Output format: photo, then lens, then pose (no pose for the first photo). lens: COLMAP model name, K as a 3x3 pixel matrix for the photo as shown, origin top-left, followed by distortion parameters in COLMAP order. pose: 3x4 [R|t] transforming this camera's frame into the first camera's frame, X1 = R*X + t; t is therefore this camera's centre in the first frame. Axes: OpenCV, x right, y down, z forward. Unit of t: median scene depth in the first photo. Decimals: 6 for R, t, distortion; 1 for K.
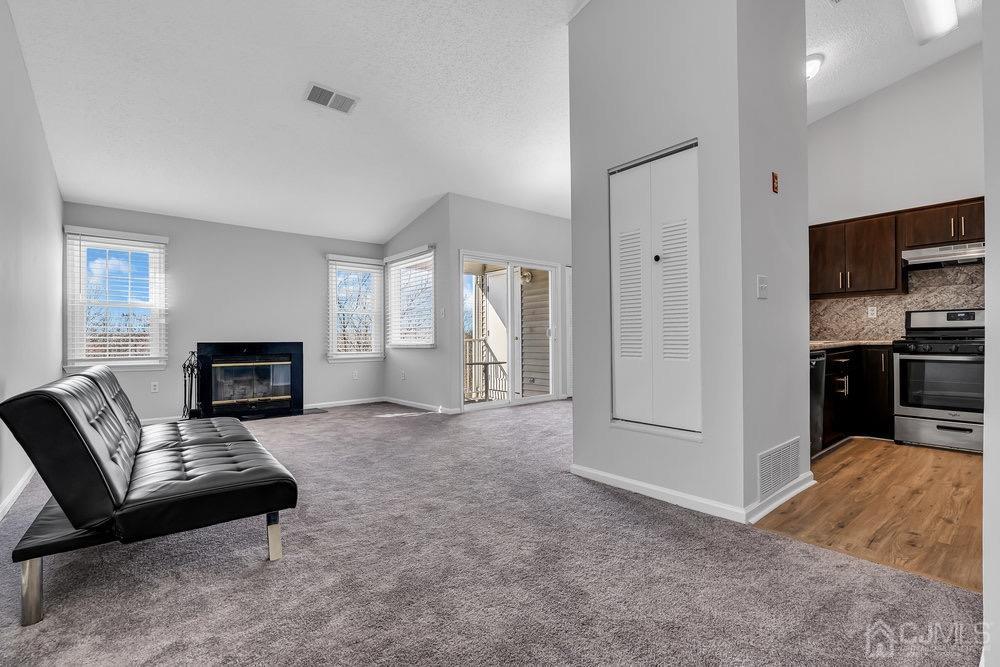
lens RADIAL K [[449.1, 0, 500.5], [0, 449.1, 337.7], [0, 0, 1]] dist [-0.001531, 0.000118]
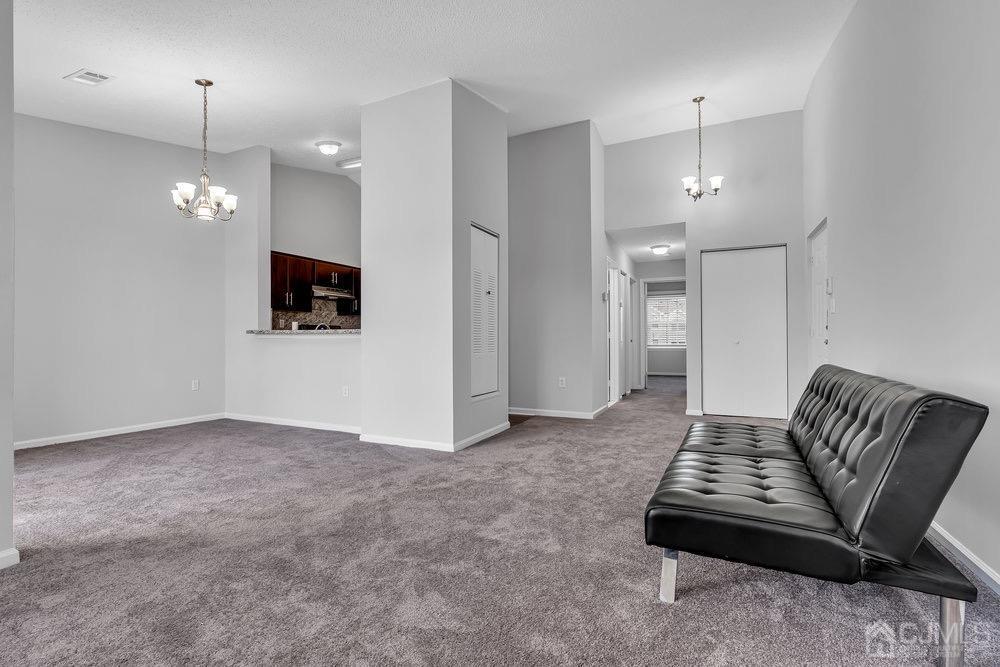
lens RADIAL K [[449.1, 0, 500.5], [0, 449.1, 337.7], [0, 0, 1]] dist [-0.001531, 0.000118]
pose [[-0.427934, 0.010354, 0.903751, -0.686618], [0.004318, 0.999946, -0.009412, 0.001405], [-0.903800, -0.000125, -0.427955, 0.997647]]
